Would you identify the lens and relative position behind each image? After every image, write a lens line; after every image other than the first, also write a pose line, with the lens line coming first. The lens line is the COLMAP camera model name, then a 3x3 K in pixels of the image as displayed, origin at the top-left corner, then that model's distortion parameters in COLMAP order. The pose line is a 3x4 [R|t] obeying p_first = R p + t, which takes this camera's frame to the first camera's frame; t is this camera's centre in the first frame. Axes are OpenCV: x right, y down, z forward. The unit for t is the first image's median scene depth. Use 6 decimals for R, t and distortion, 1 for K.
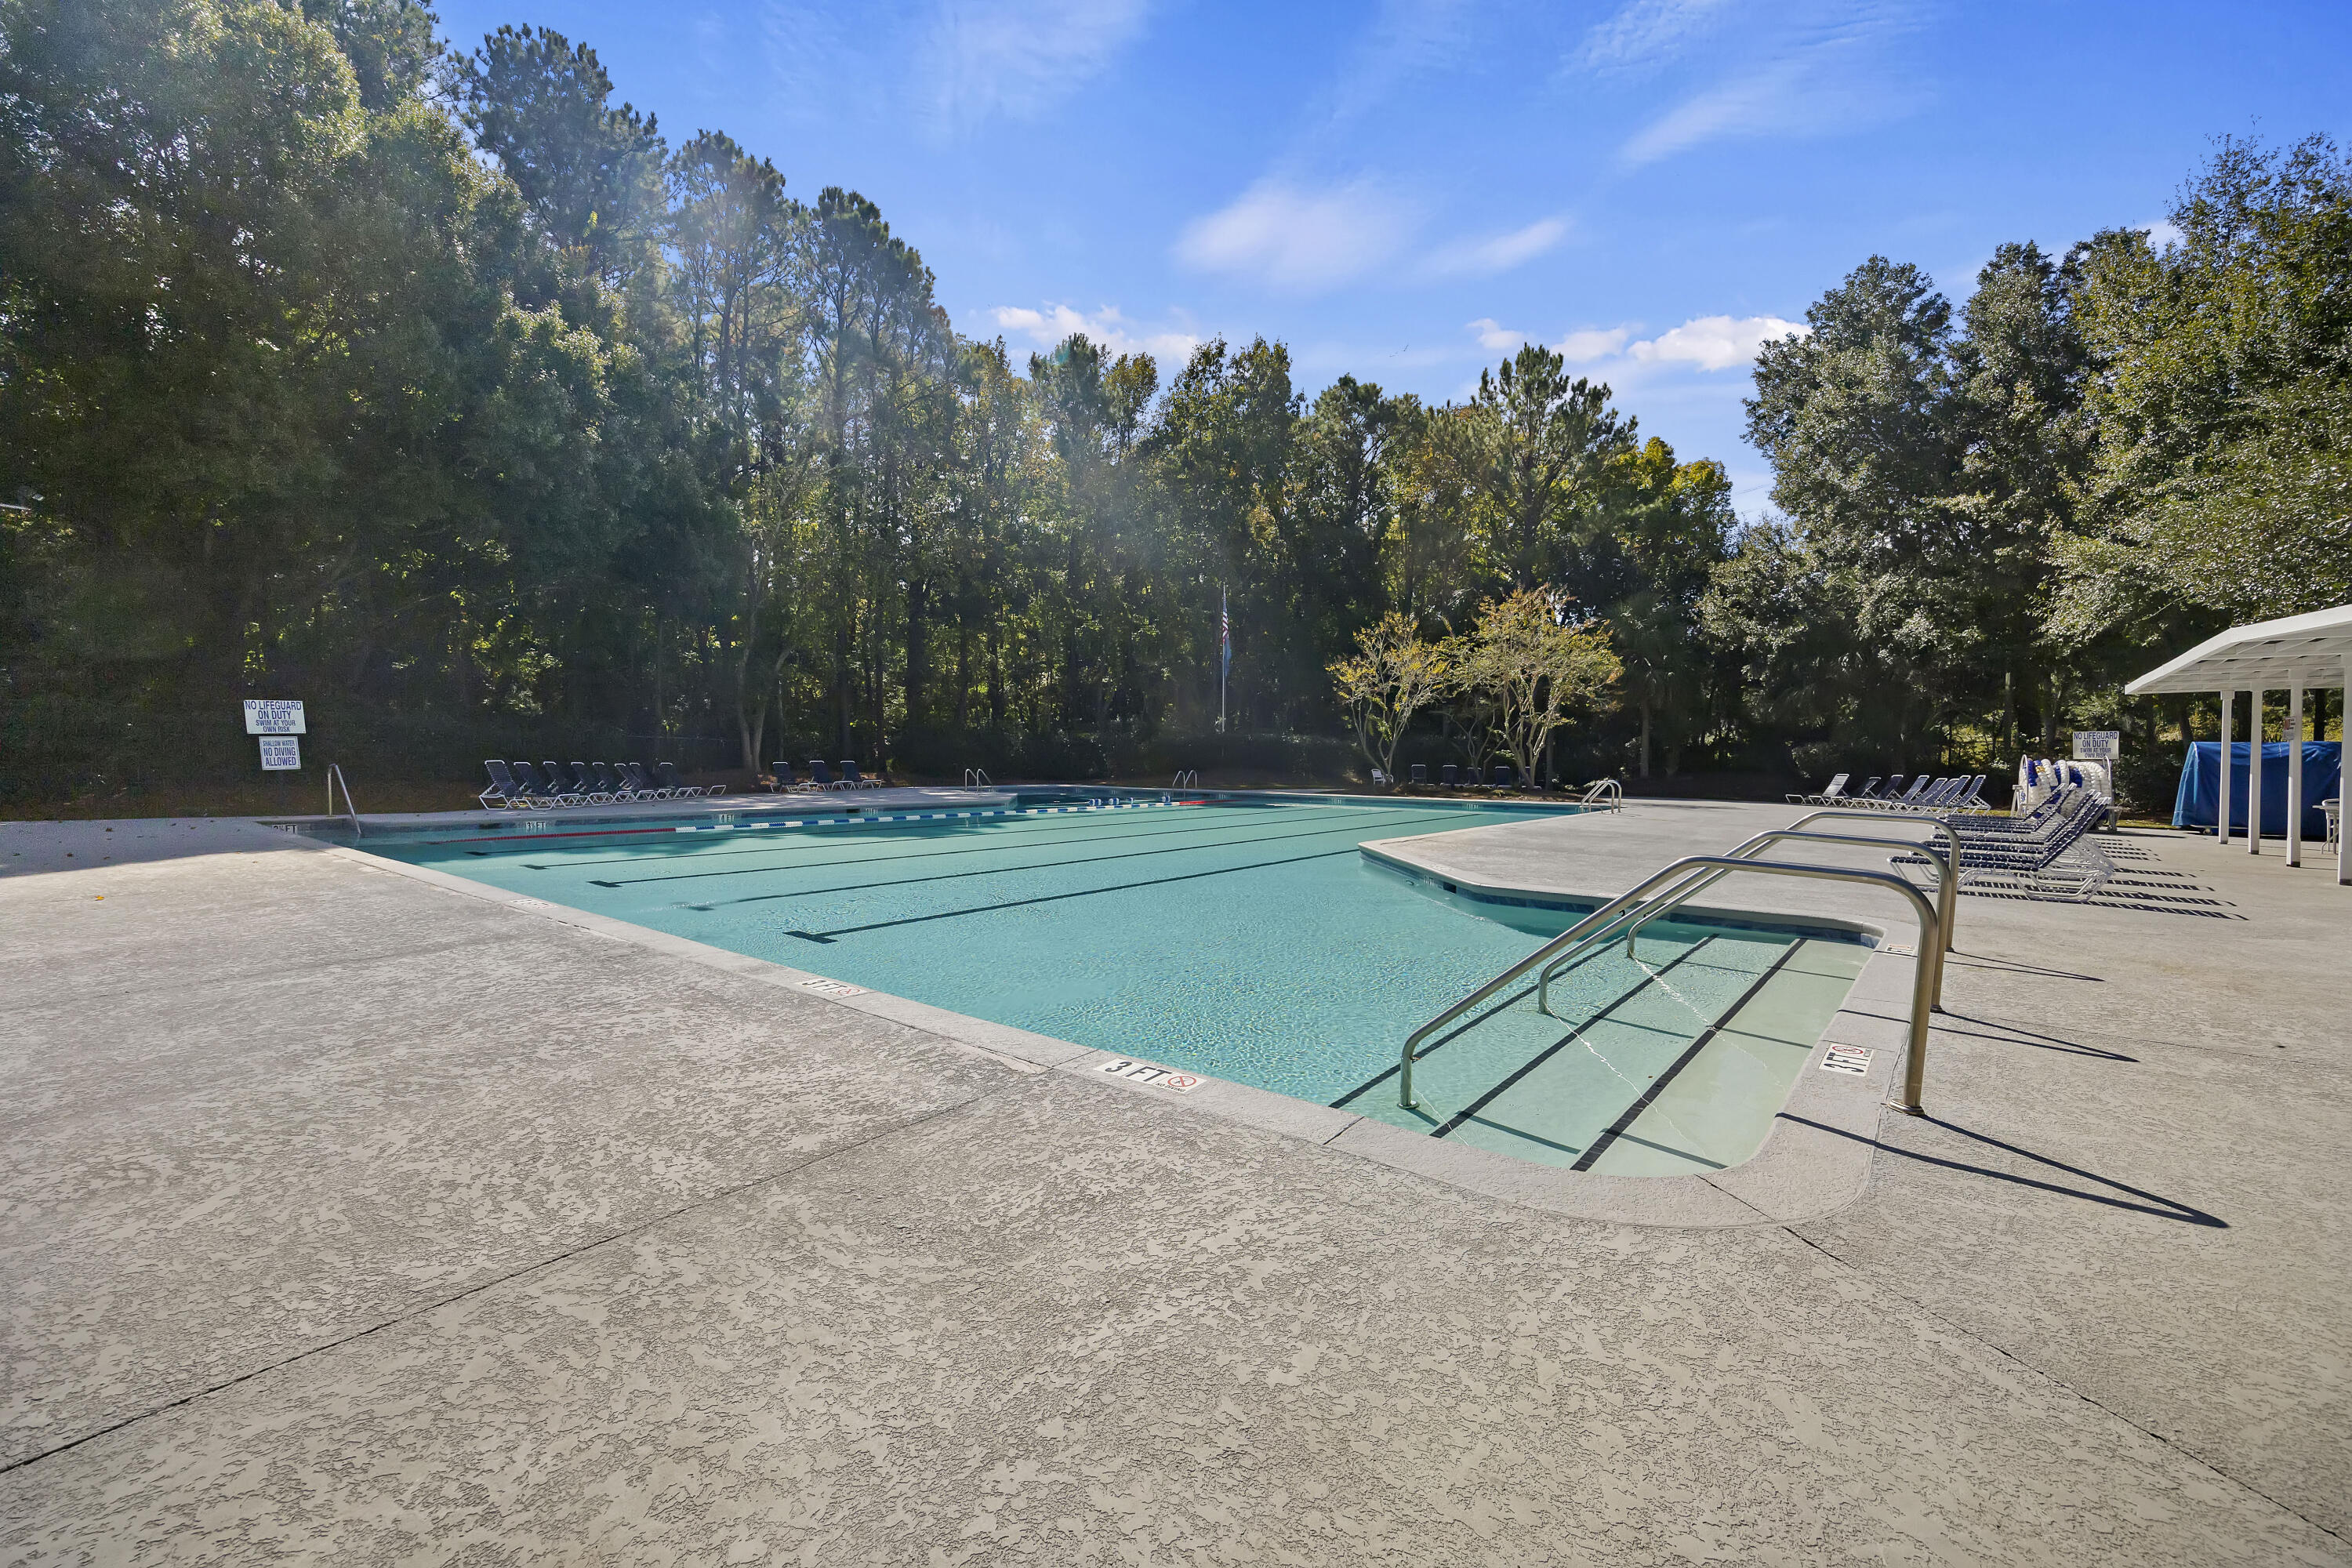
lens RADIAL K [[994.4, 0, 1159.9], [0, 994.4, 778.5], [0, 0, 1]] dist [0.012482, -0.000285]
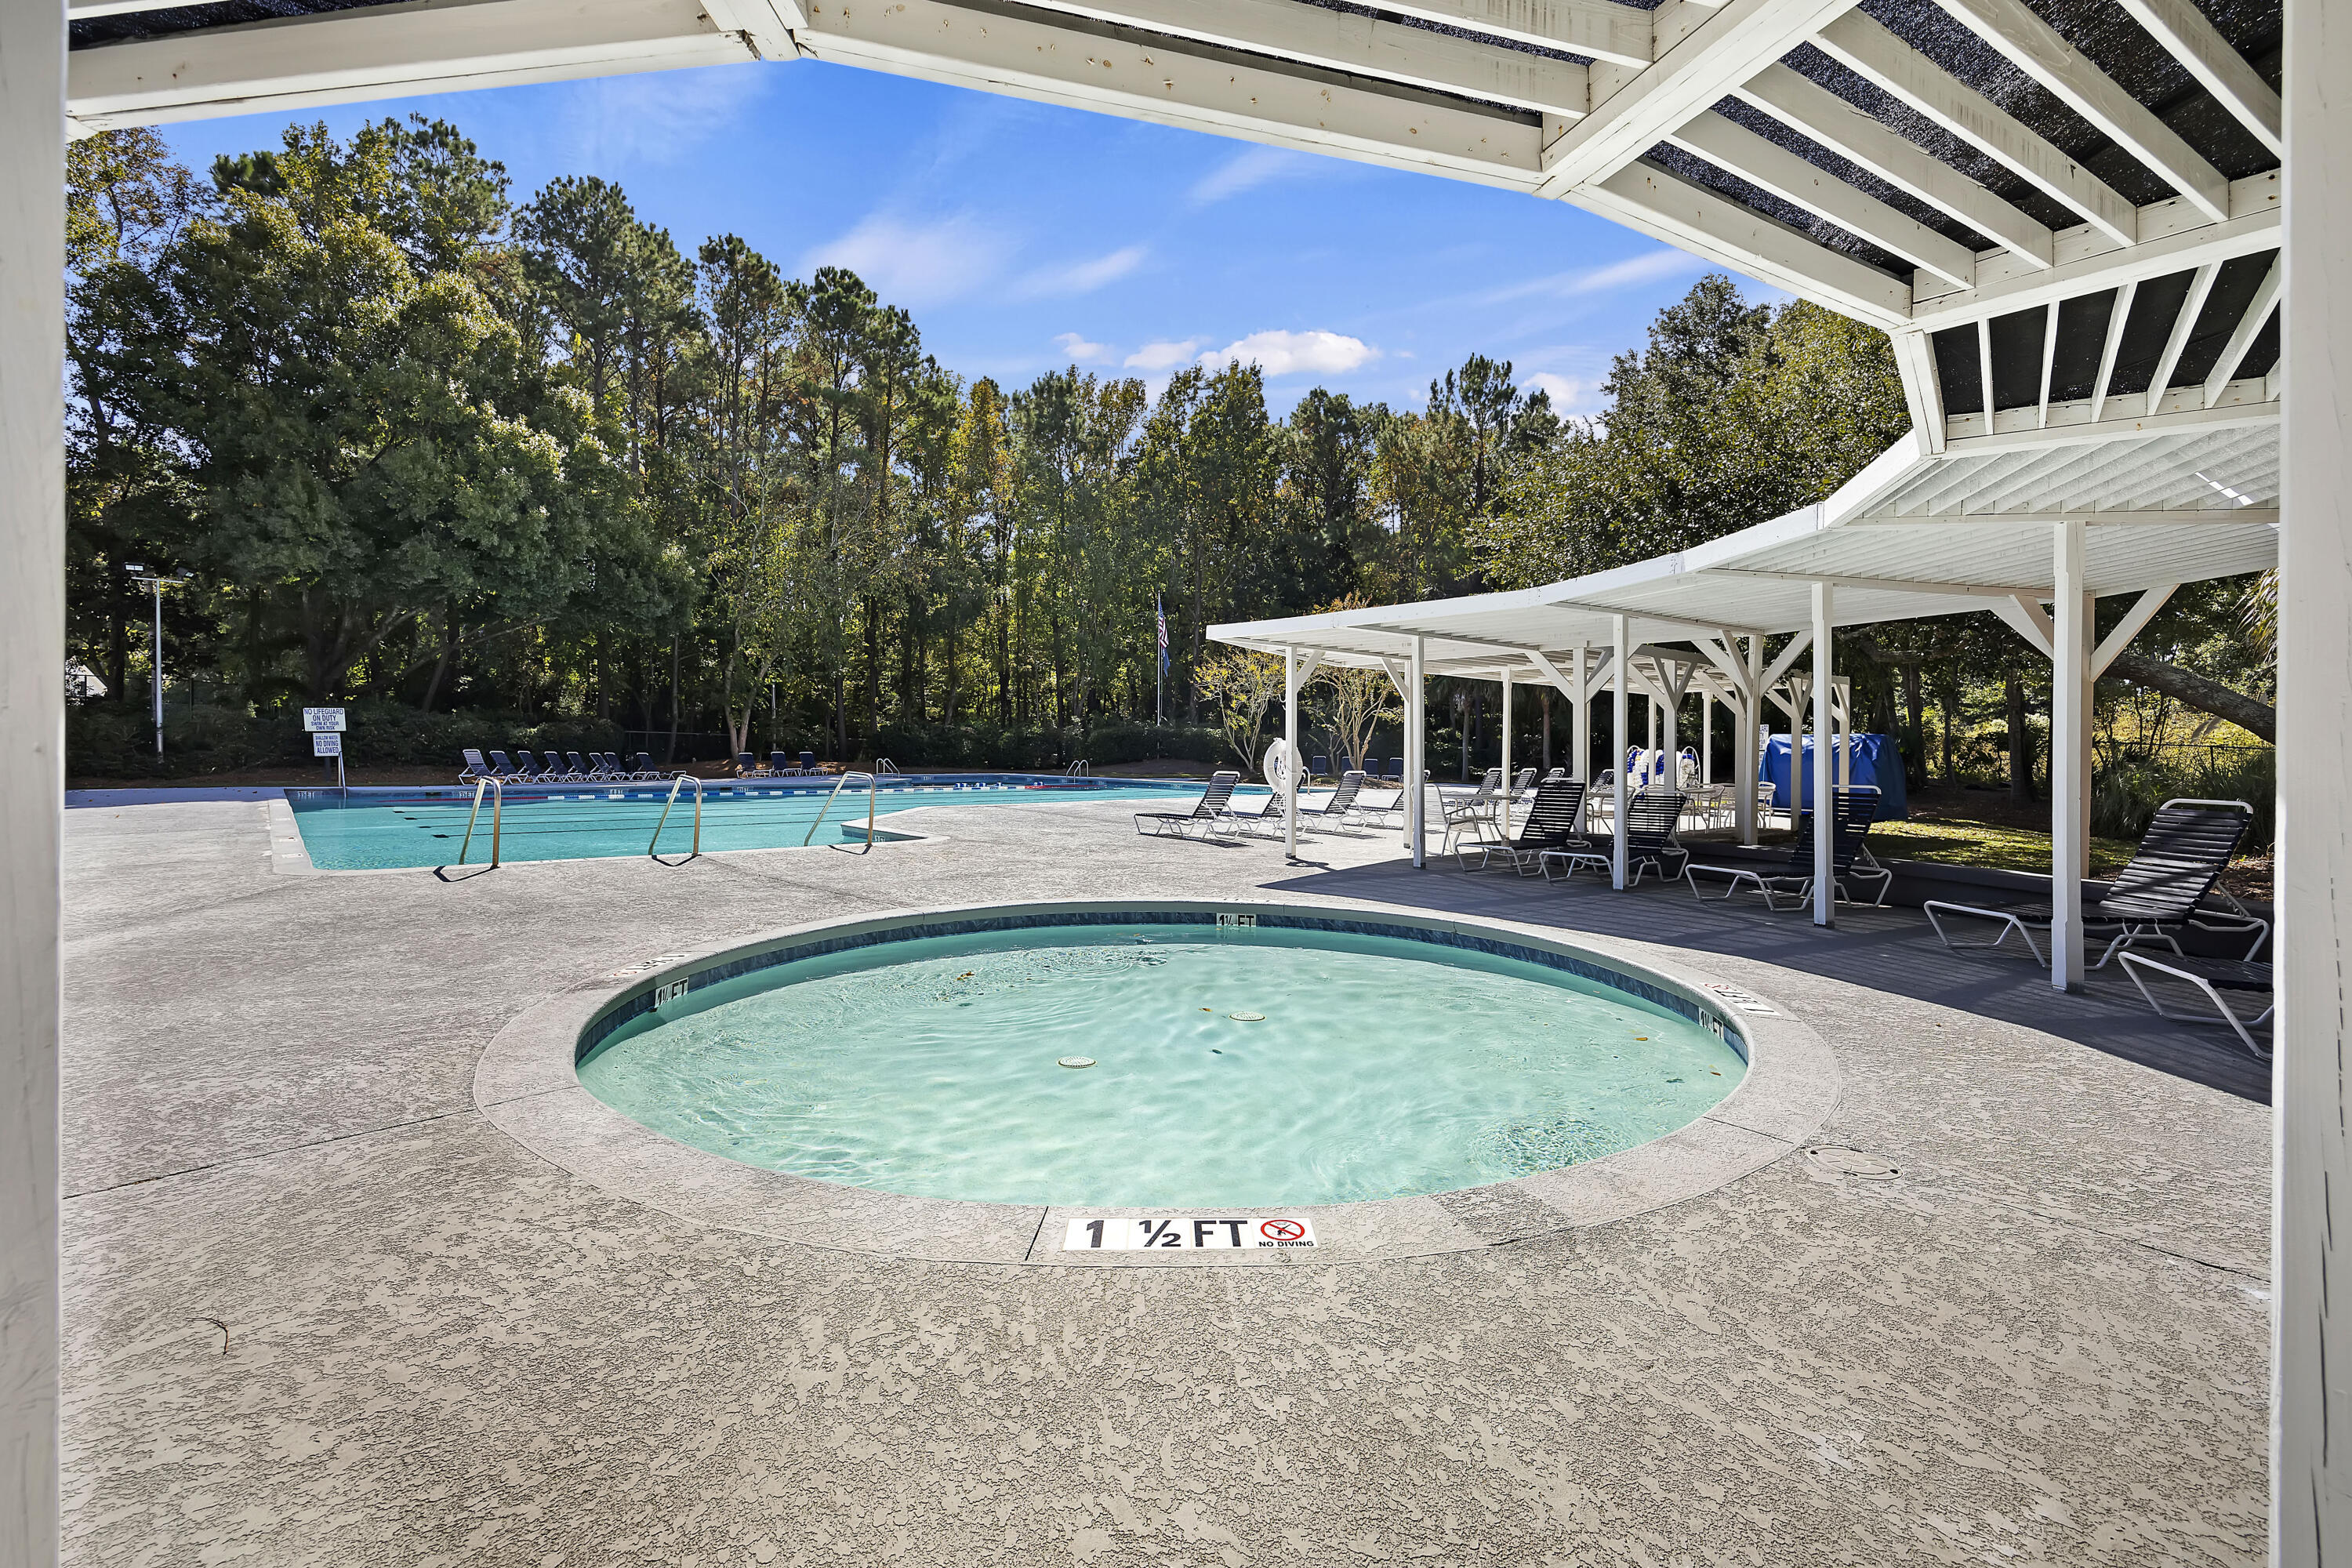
lens RADIAL K [[1036.4, 0, 1192.0], [0, 1036.4, 777.3], [0, 0, 1]] dist [-0.011938, -0.001346]
pose [[0.988283, 0.003344, -0.152598, 0.288262], [-0.003161, 0.999994, 0.001443, 0.007950], [0.152601, -0.000944, 0.988287, -0.138648]]
